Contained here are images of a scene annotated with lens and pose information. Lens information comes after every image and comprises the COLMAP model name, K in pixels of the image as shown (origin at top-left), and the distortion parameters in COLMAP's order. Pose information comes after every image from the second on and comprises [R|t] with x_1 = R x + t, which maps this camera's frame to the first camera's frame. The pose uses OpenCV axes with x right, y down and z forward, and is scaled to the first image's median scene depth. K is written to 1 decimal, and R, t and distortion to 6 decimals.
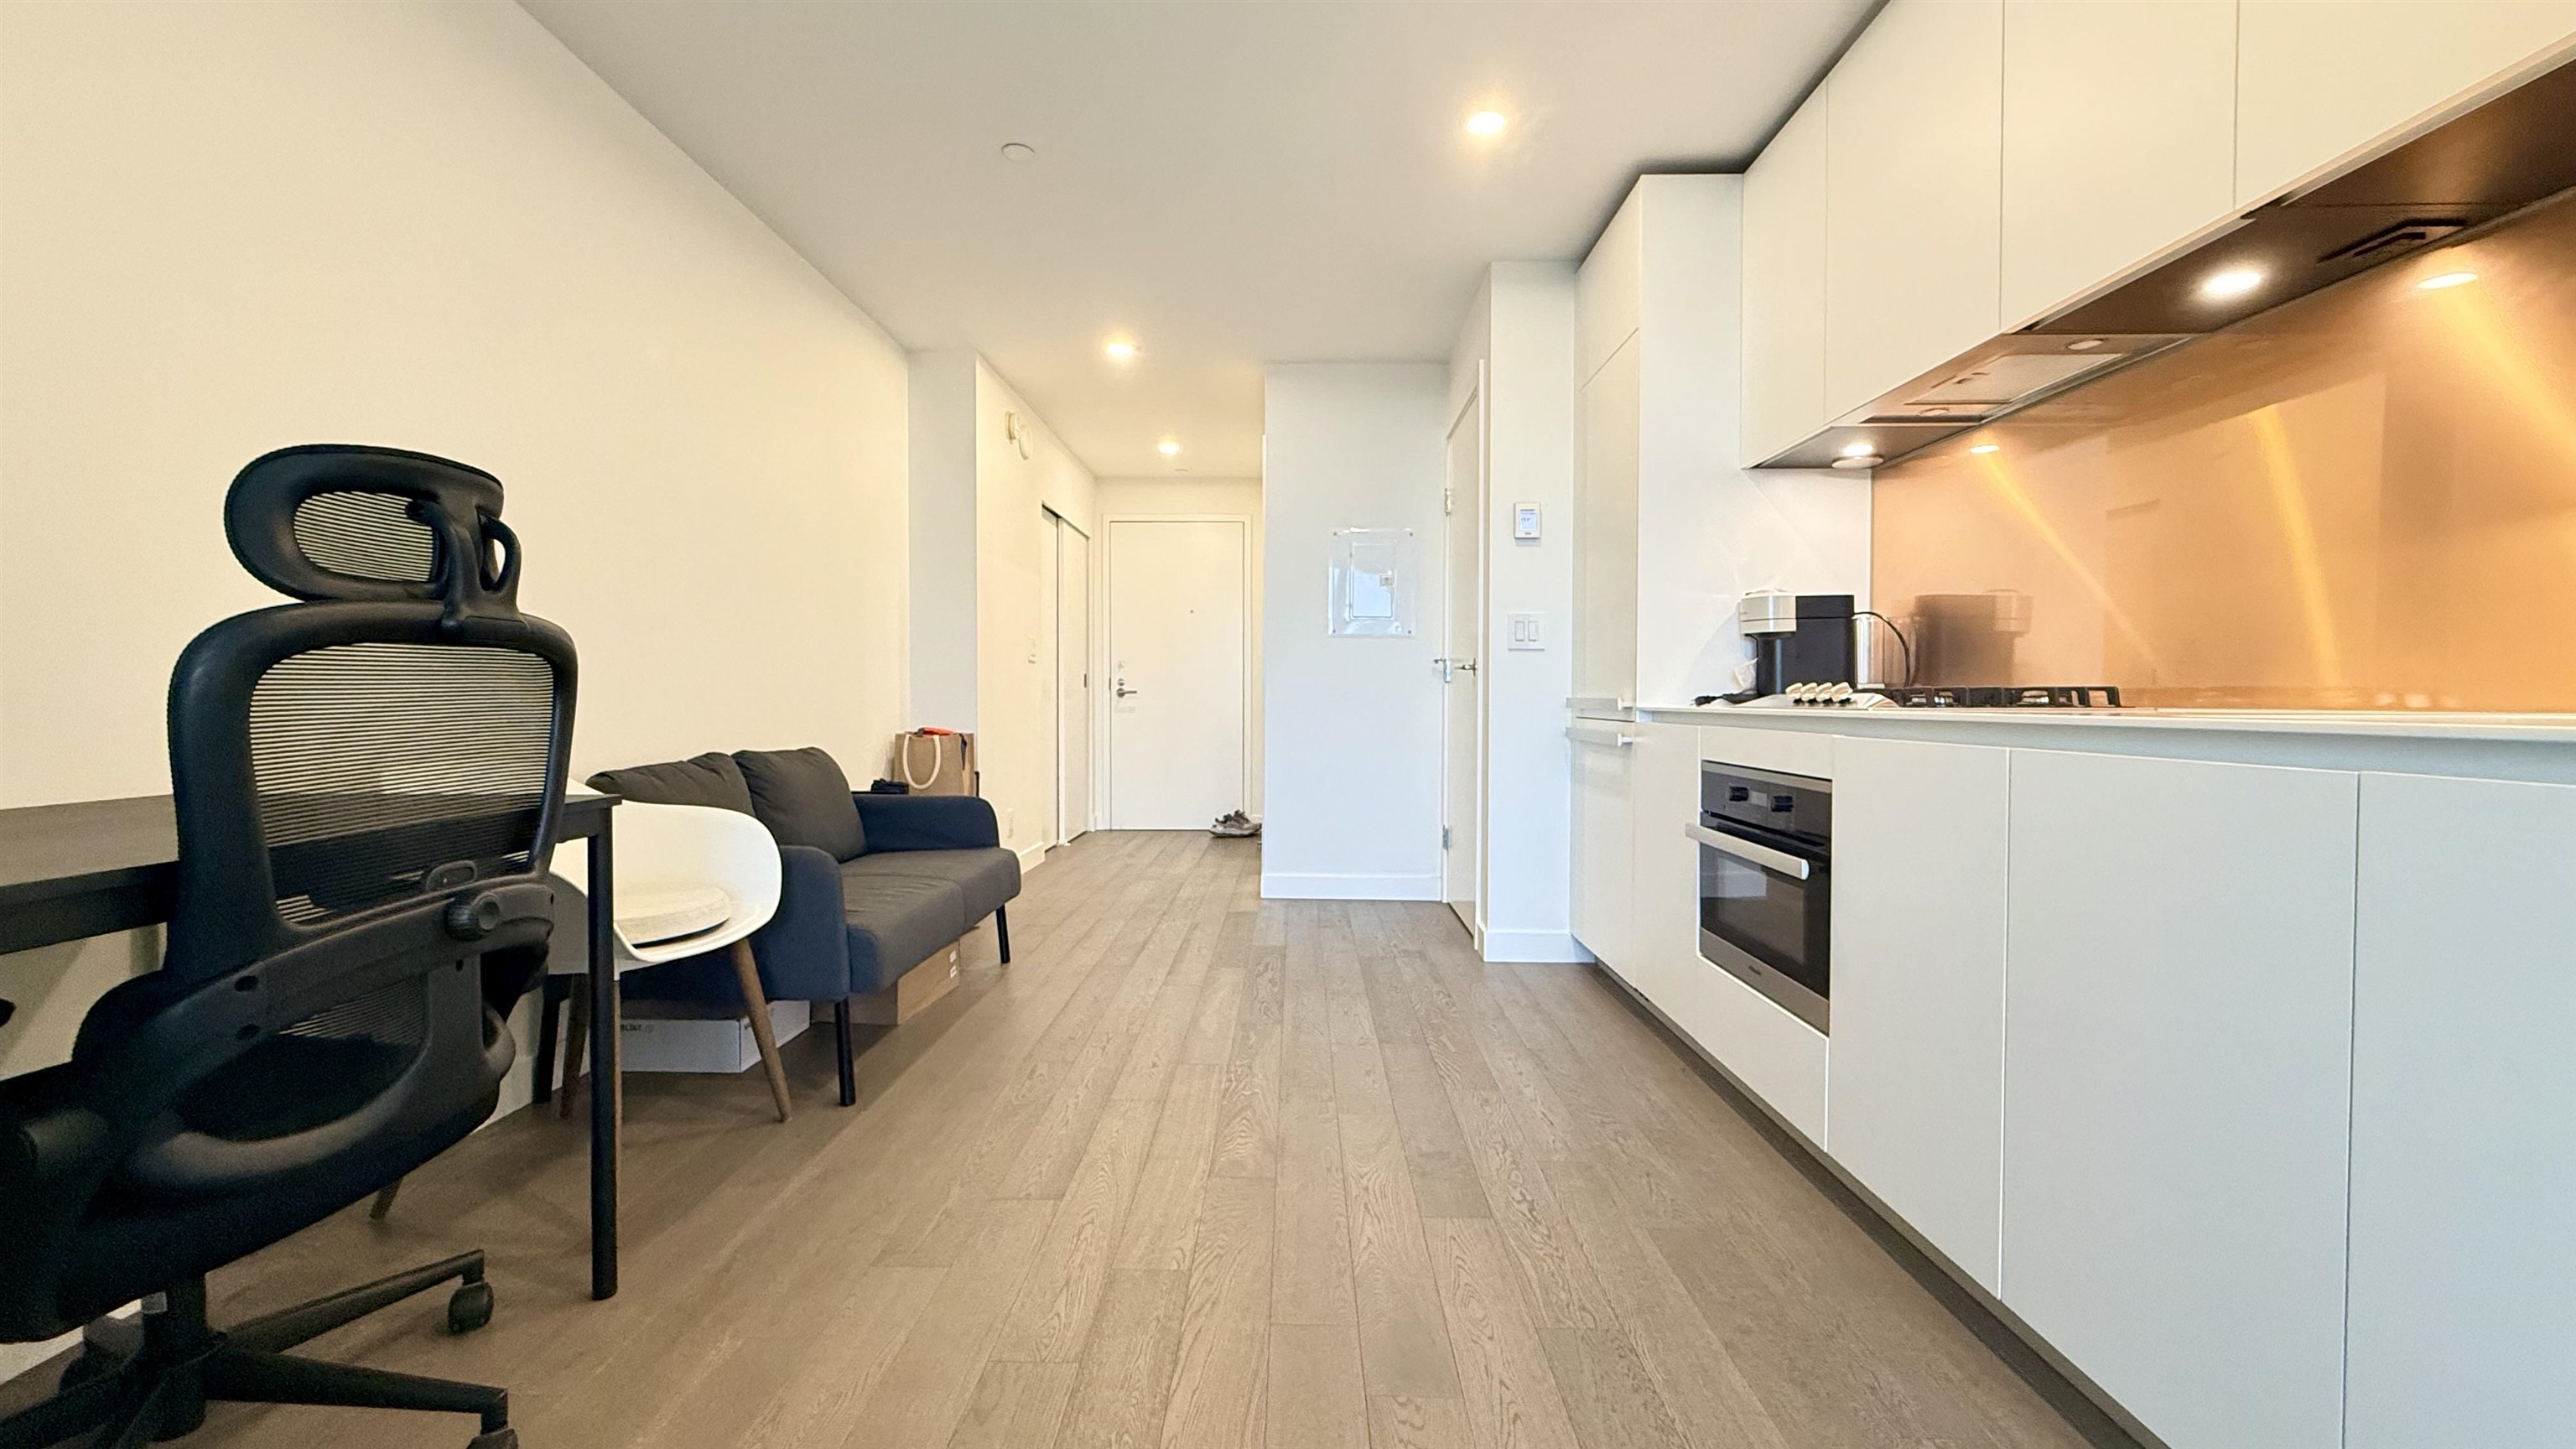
lens RADIAL K [[1018.1, 0, 1271.5], [0, 1018.1, 721.8], [0, 0, 1]] dist [0.000764, -0.000073]
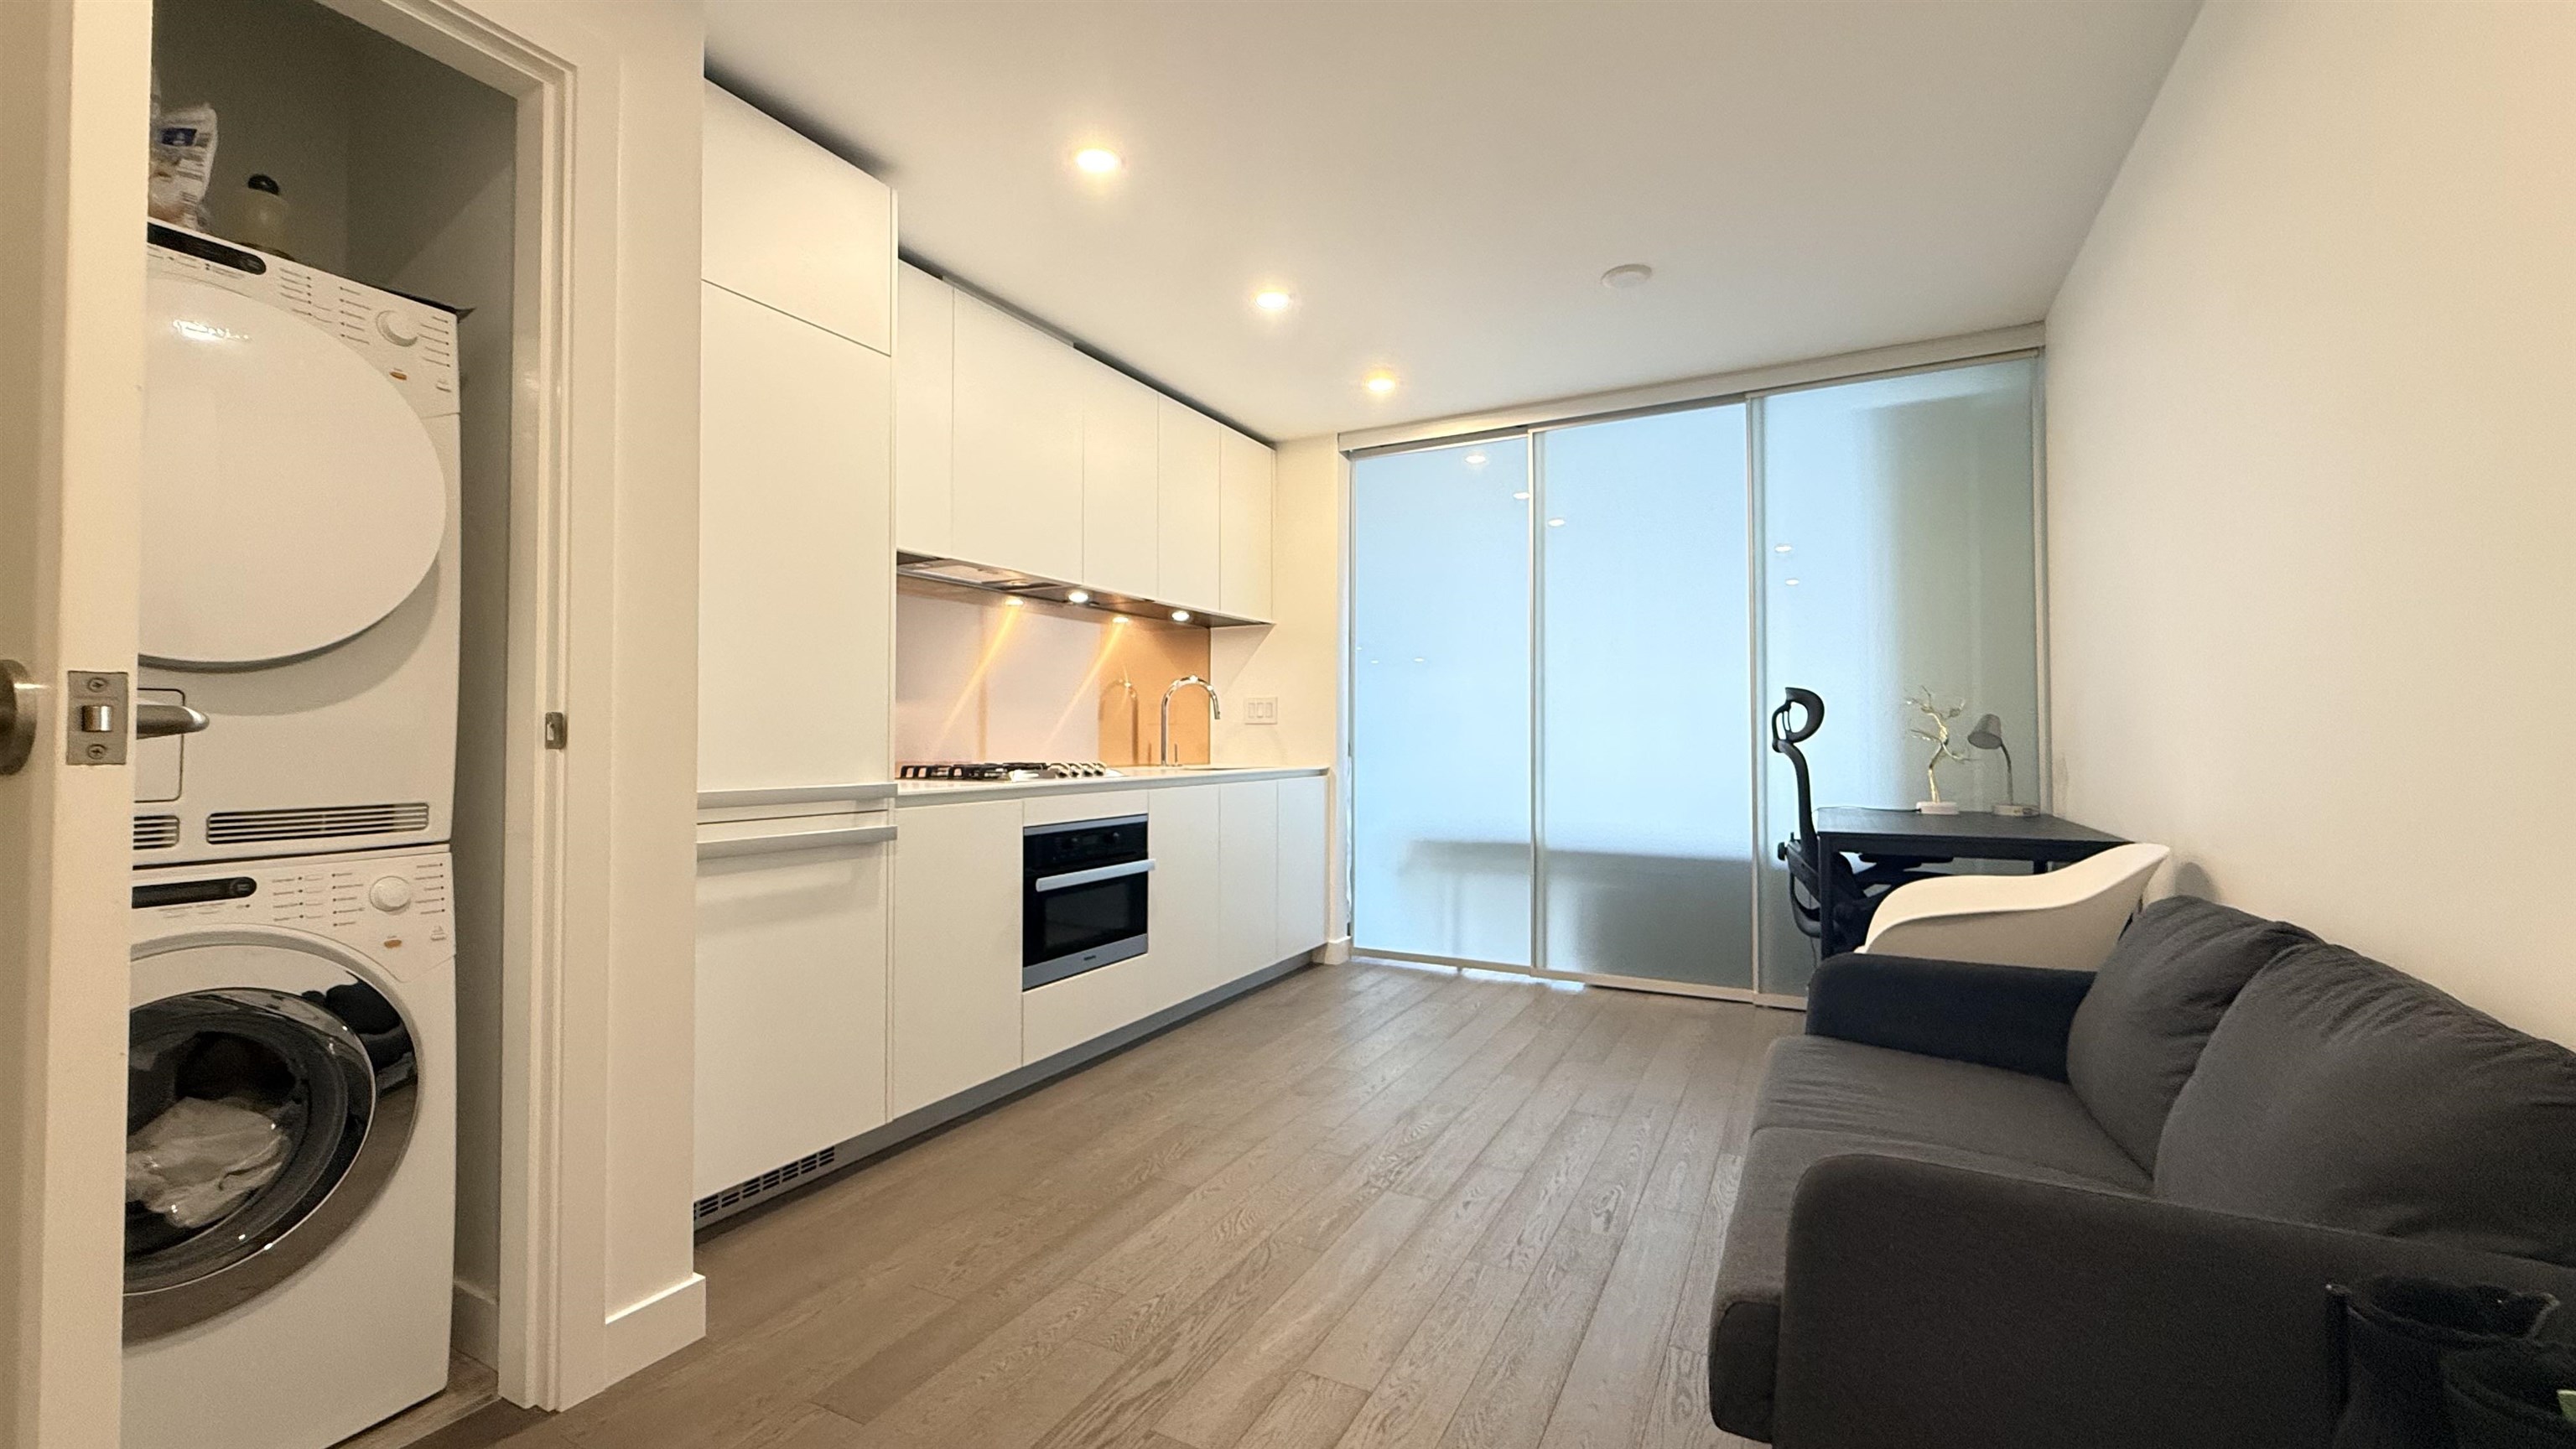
lens RADIAL K [[1018.1, 0, 1271.5], [0, 1018.1, 721.8], [0, 0, 1]] dist [0.000764, -0.000073]
pose [[-0.889816, 0.006915, 0.456267, -0.394376], [0.008966, 0.999957, 0.002330, -0.090676], [-0.456232, 0.006164, -0.889840, 1.981084]]
